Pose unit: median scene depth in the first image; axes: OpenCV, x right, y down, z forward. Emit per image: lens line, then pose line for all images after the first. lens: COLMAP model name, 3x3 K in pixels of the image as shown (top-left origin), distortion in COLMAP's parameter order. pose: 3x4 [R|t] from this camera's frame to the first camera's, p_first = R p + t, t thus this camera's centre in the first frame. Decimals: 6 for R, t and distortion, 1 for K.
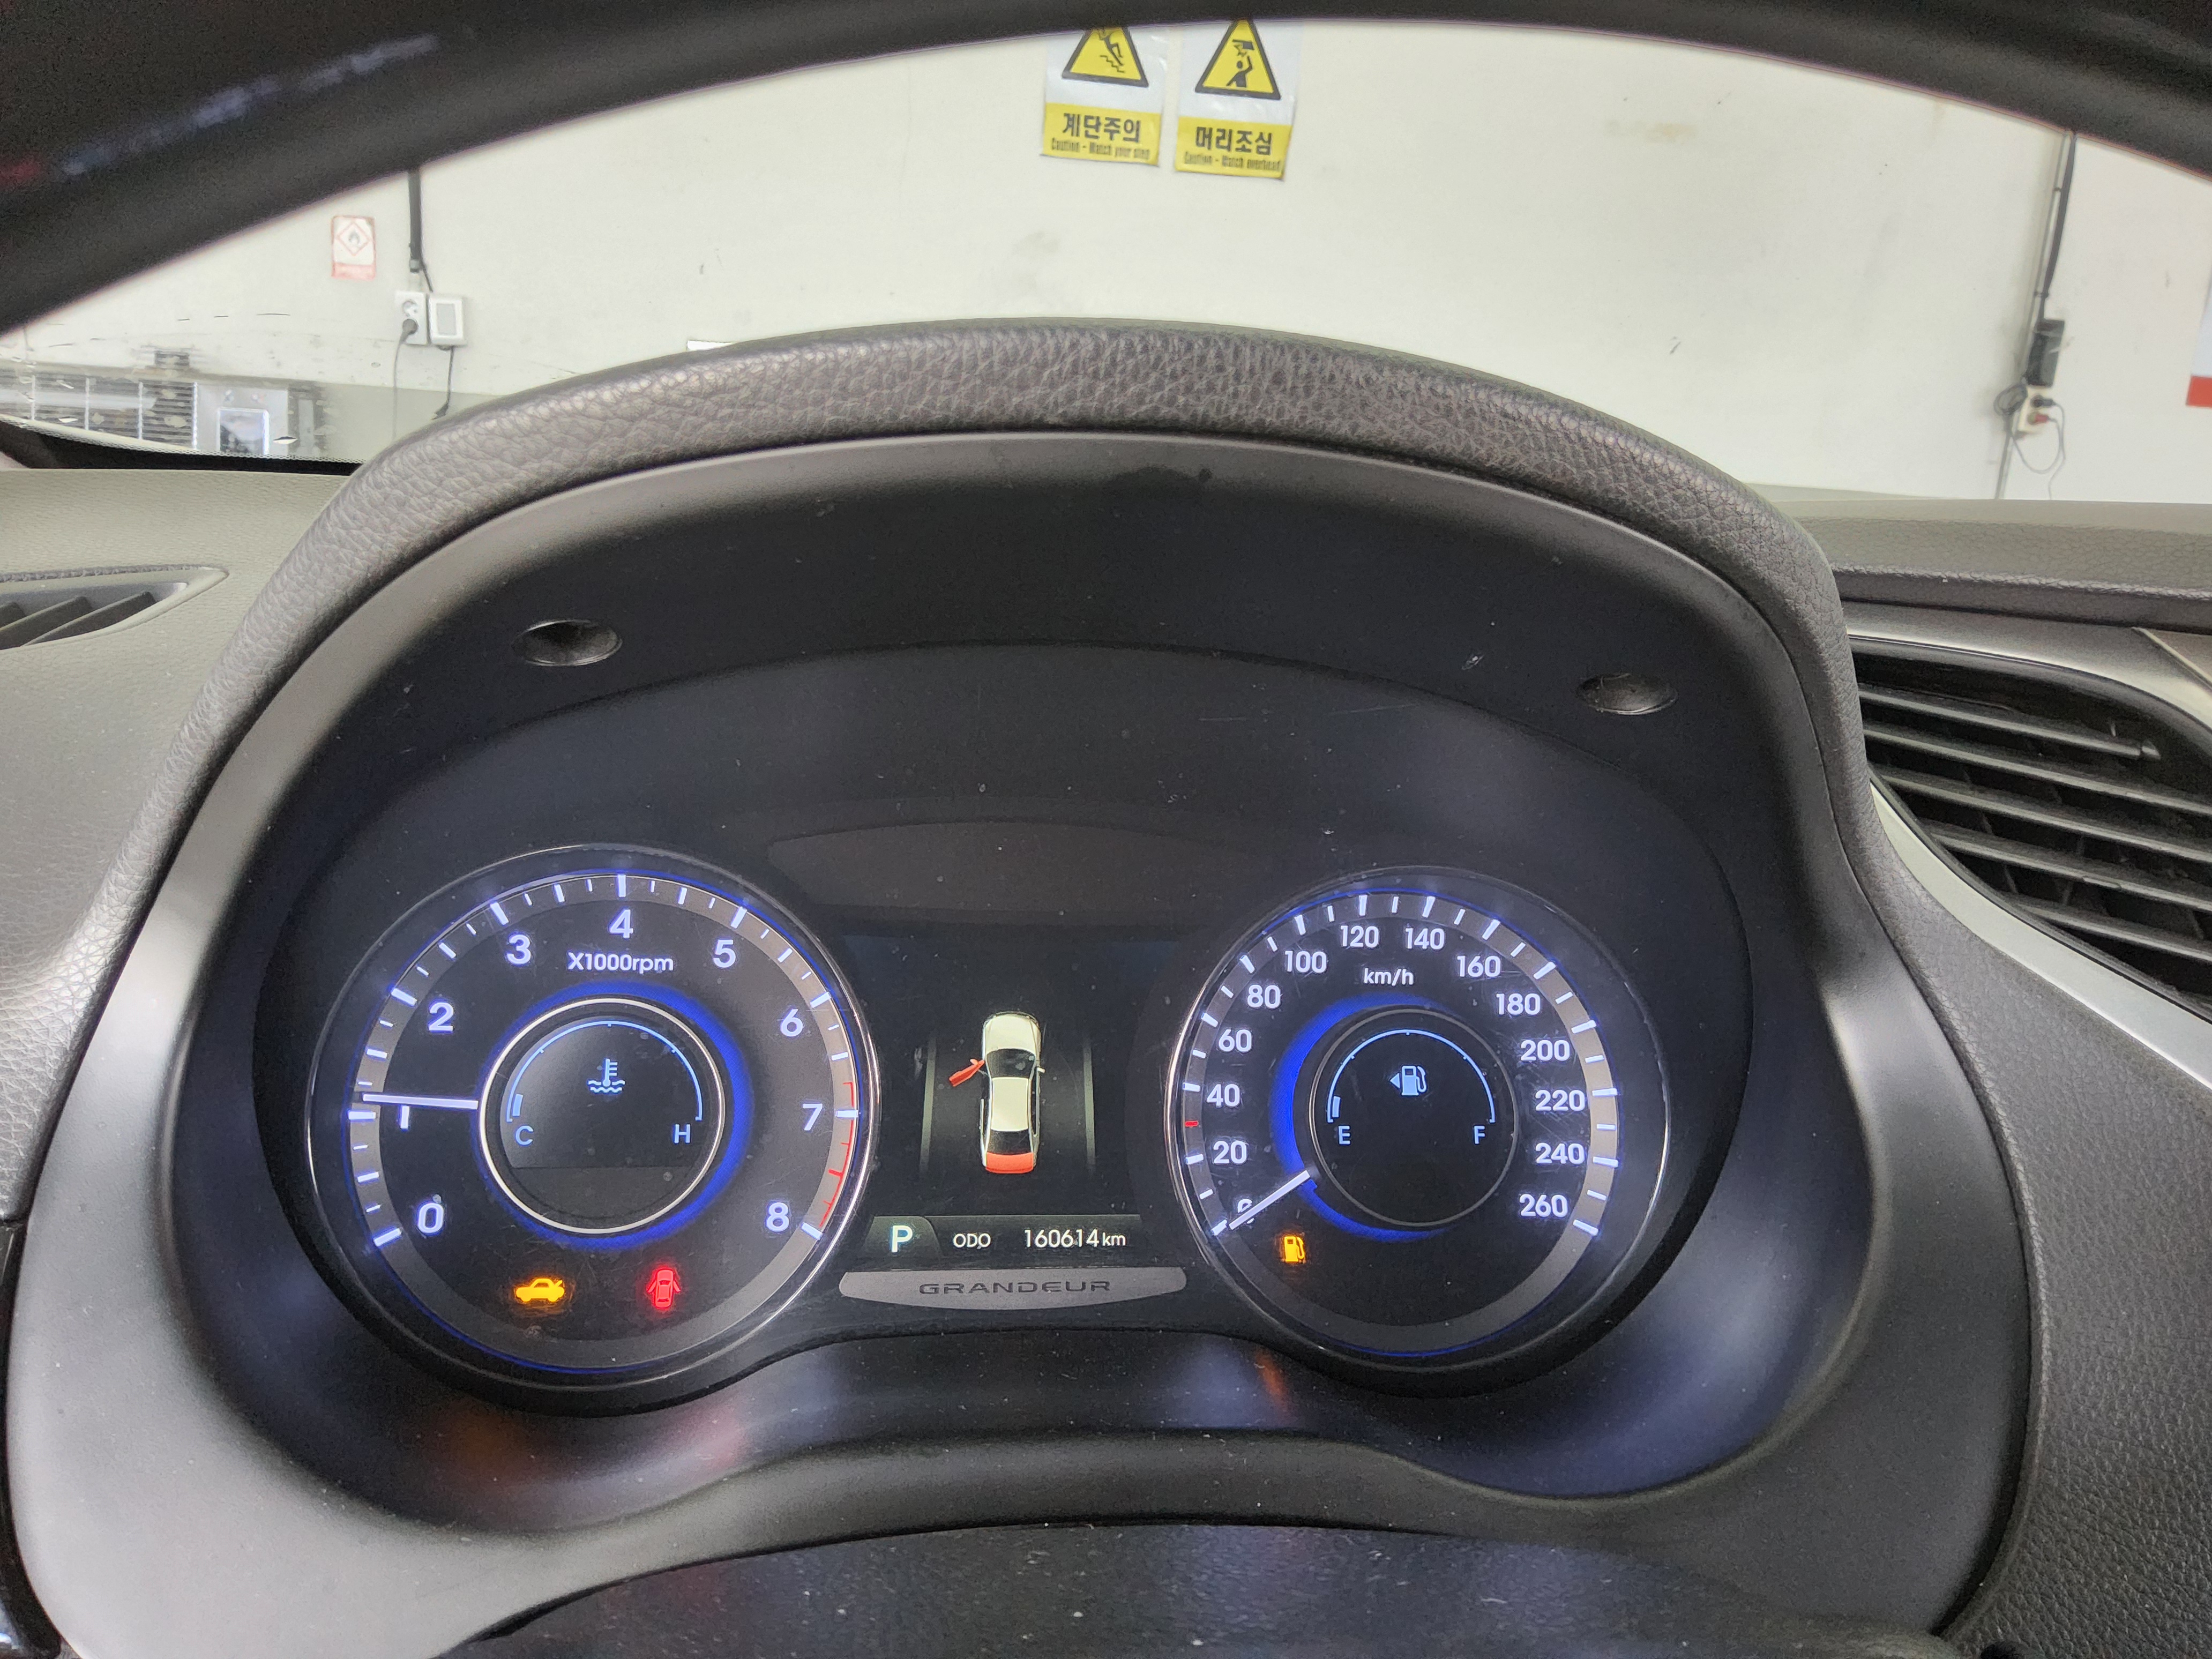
lens RADIAL K [[1622.6, 0, 1098.4], [0, 1622.6, 818.8], [0, 0, 1]] dist [0.011281, -0.000960]
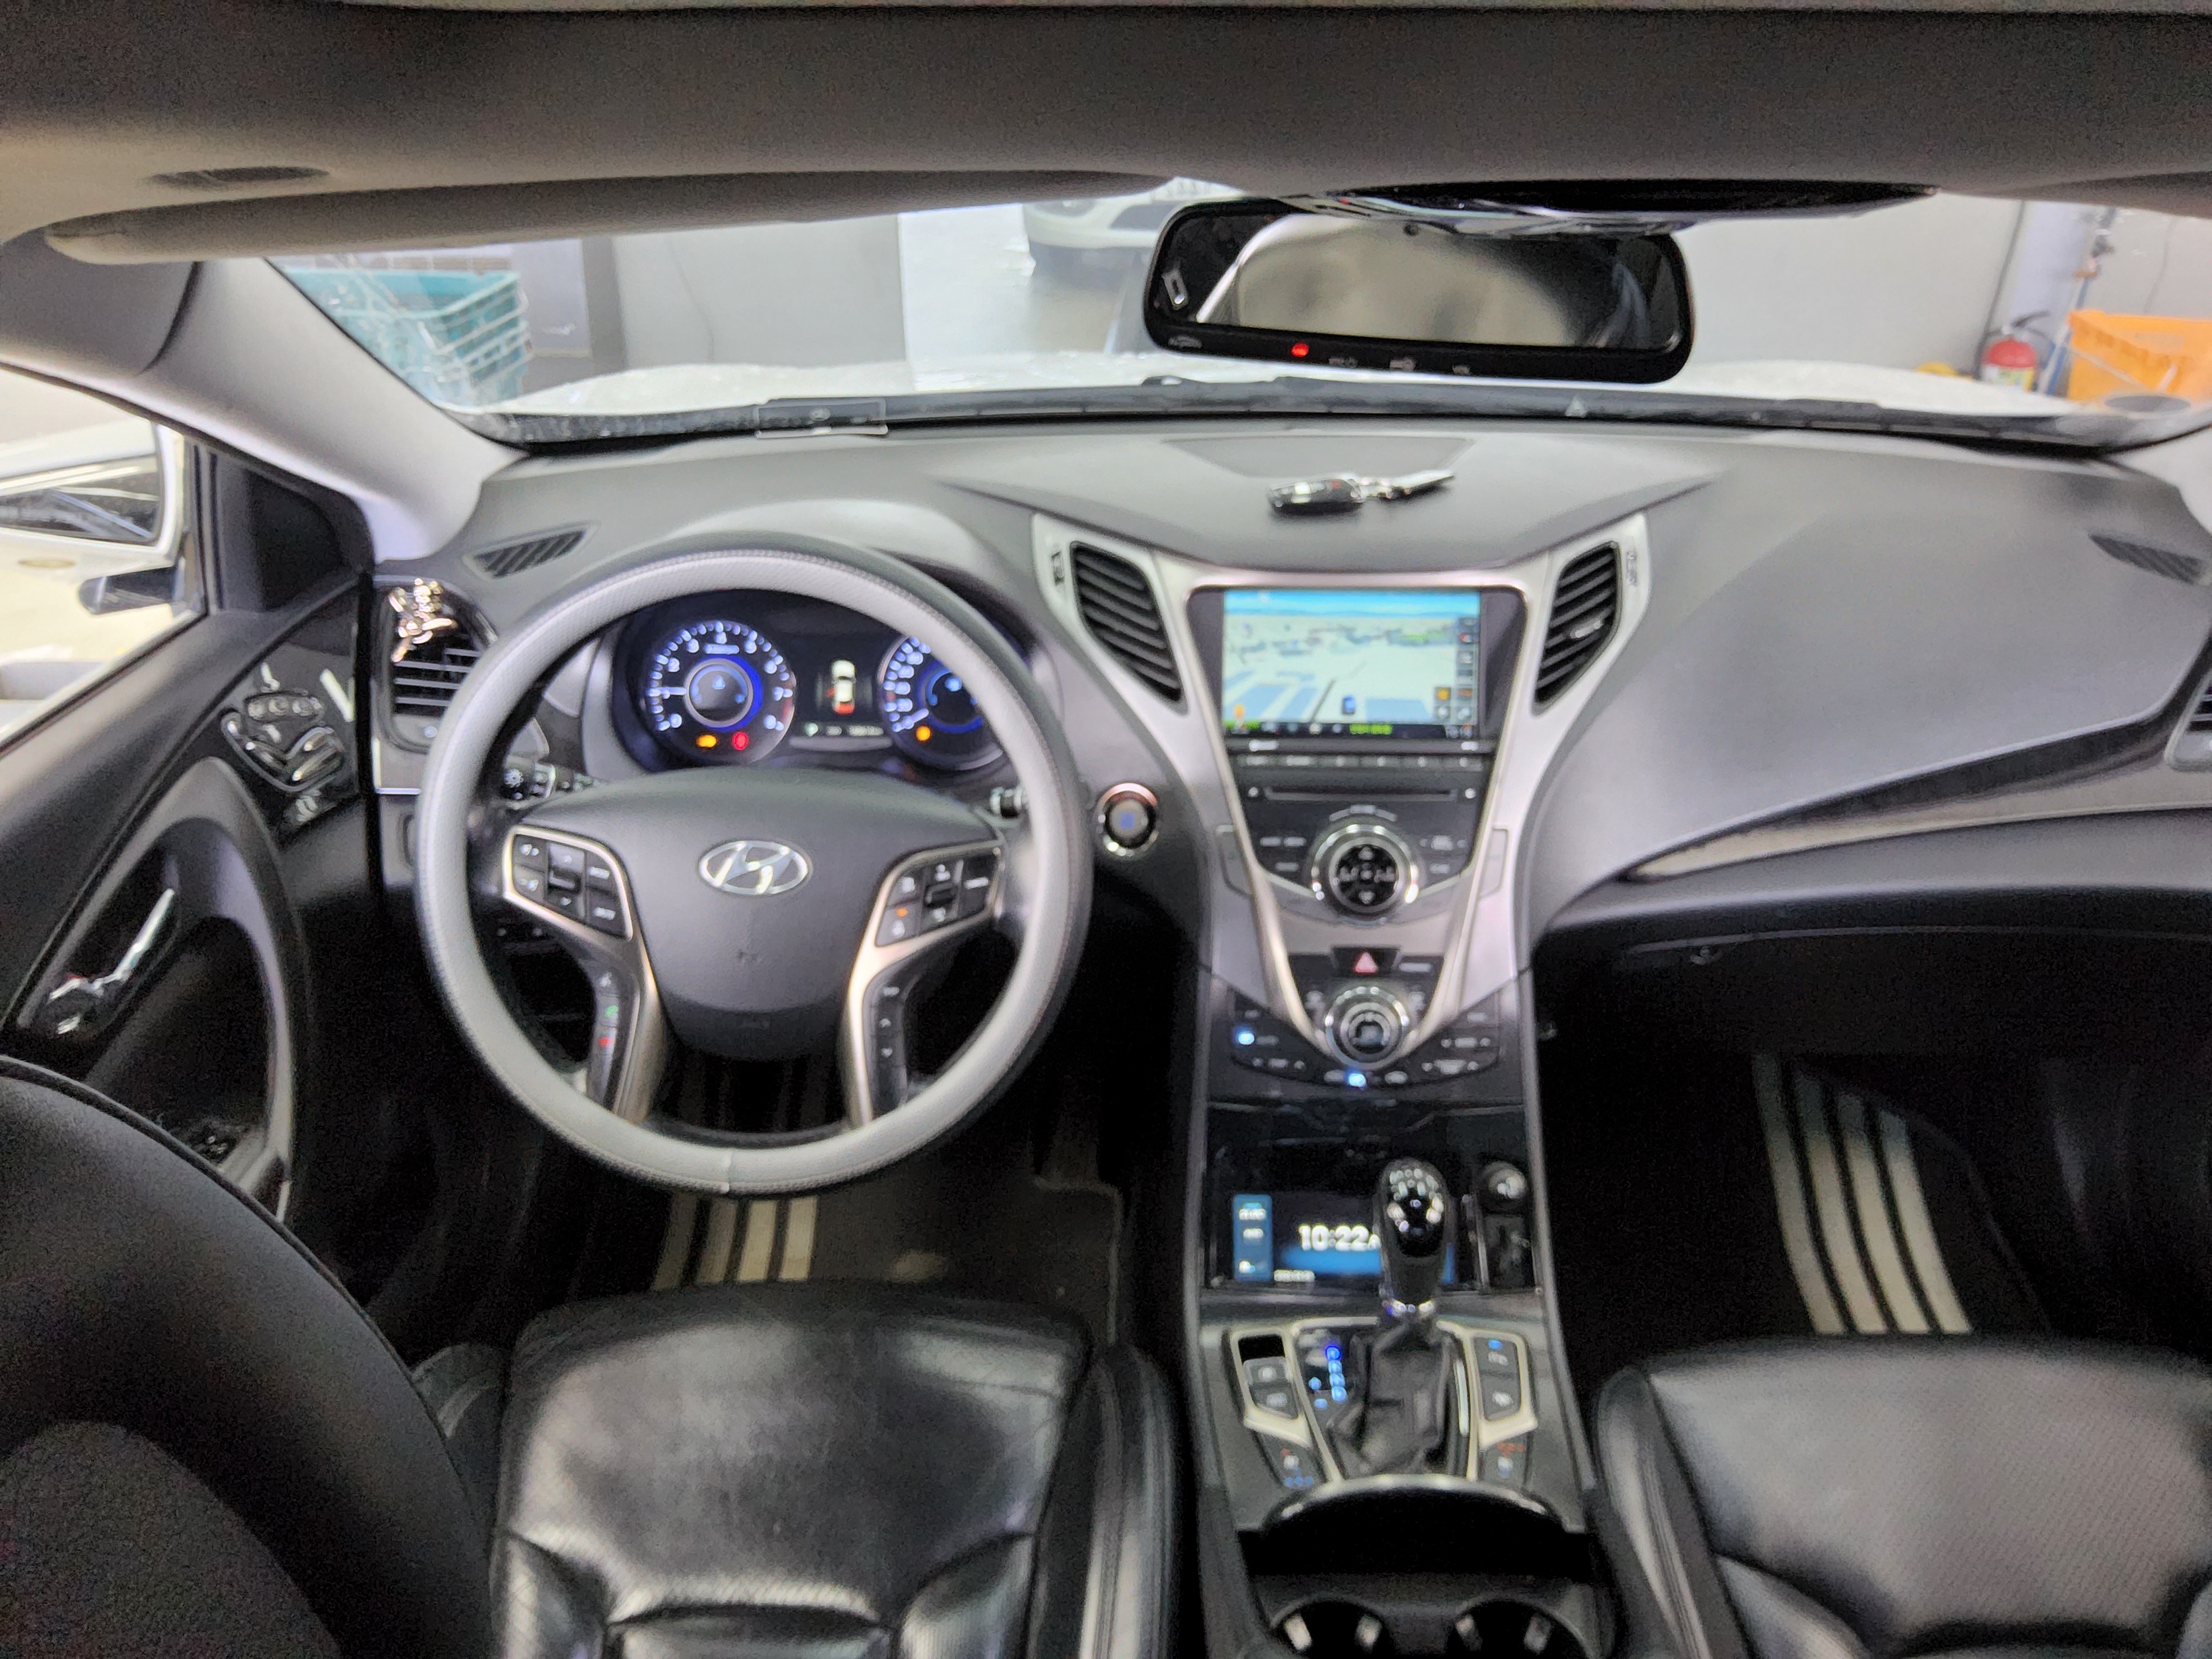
lens RADIAL K [[1622.6, 0, 1116.2], [0, 1622.6, 828.4], [0, 0, 1]] dist [0.011281, -0.000960]
pose [[0.988543, 0.019951, -0.149612, 1.049125], [0.020906, 0.963572, 0.266630, -0.444203], [0.149481, -0.266703, 0.952116, -2.242764]]
